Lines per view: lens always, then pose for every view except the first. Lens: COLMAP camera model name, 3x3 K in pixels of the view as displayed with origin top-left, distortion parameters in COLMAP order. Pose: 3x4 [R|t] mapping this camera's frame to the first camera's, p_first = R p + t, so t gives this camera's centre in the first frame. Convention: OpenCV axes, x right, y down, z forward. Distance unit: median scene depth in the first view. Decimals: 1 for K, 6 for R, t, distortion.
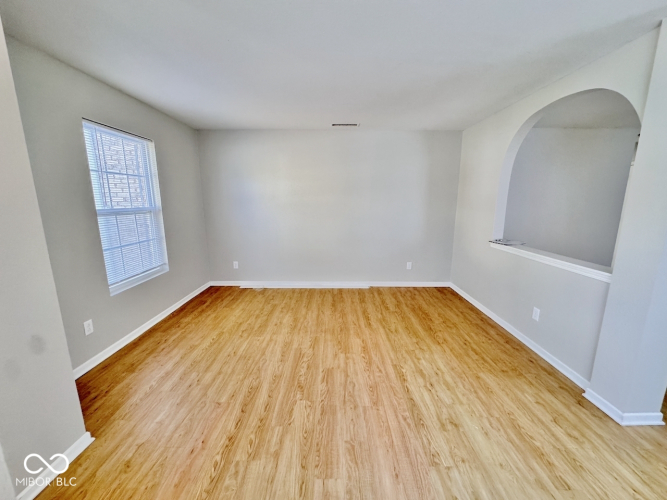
lens RADIAL K [[265.9, 0, 333.5], [0, 265.9, 250.0], [0, 0, 1]] dist [-0.002011, -0.000228]
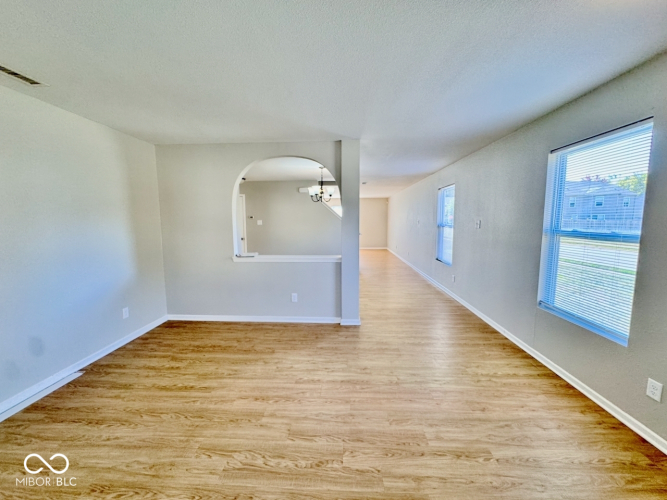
lens RADIAL K [[265.9, 0, 333.5], [0, 265.9, 250.0], [0, 0, 1]] dist [-0.002011, -0.000228]
pose [[0.047380, -0.114676, 0.992272, -0.570062], [0.188937, 0.976485, 0.103829, -0.111922], [-0.980845, 0.182558, 0.067933, 0.558761]]
